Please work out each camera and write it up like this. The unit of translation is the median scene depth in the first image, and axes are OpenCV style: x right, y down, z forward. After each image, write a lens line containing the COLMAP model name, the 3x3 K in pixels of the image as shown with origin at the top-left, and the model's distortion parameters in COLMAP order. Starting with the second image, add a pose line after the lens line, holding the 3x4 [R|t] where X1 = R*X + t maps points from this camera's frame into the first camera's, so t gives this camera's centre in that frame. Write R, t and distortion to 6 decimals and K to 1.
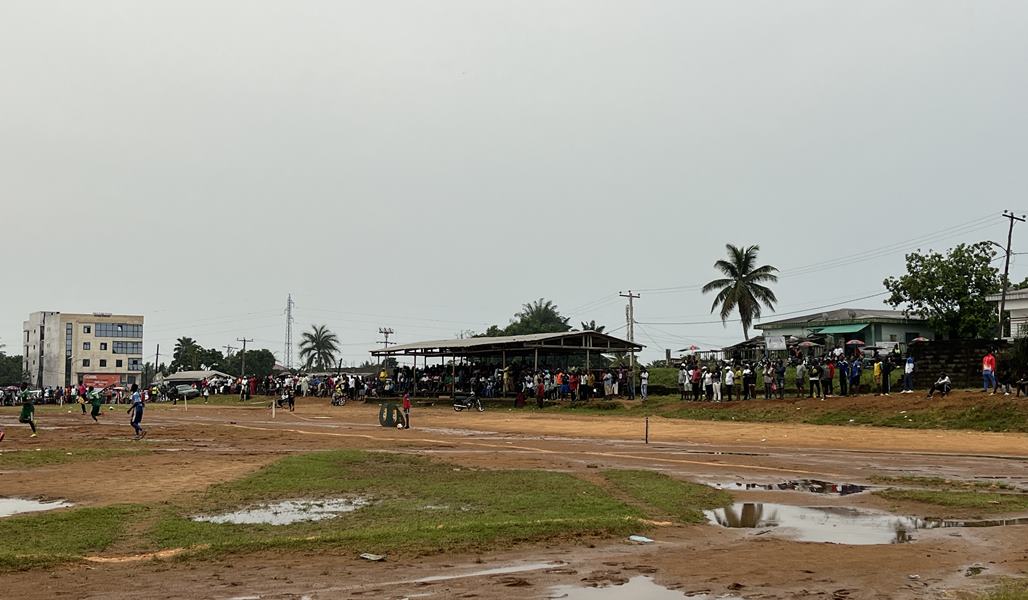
lens RADIAL K [[1254.8, 0, 511.7], [0, 1254.8, 296.6], [0, 0, 1]] dist [0.059924, 0.000000]
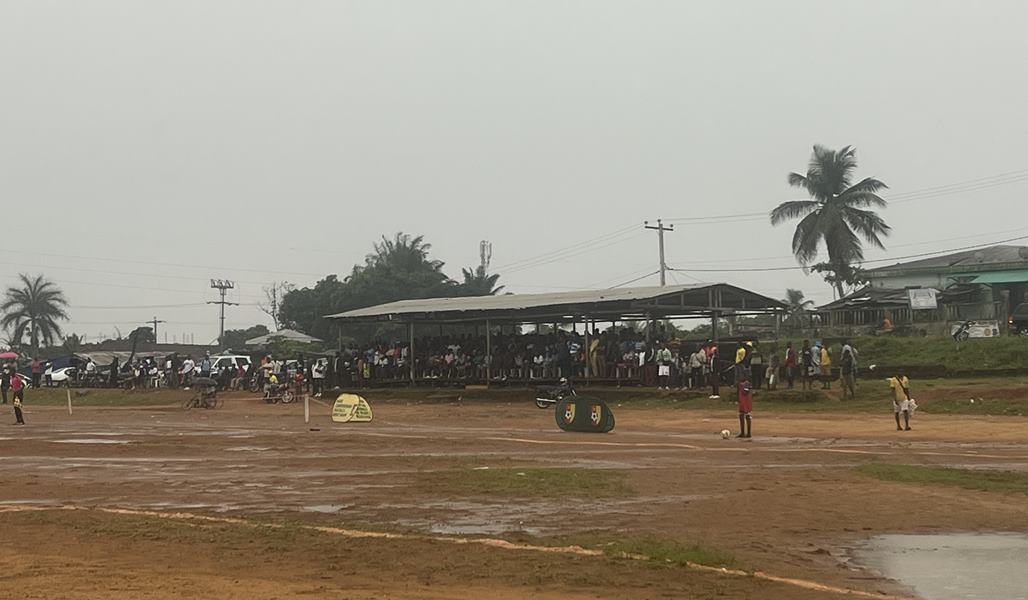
lens RADIAL K [[1977.6, 0, 513.6], [0, 1977.6, 311.1], [0, 0, 1]] dist [0.405901, 0.000000]
pose [[0.991433, -0.008847, 0.130314, -0.115405], [0.003356, 0.999100, 0.042295, -0.001258], [-0.130571, -0.041496, 0.990570, -0.005111]]
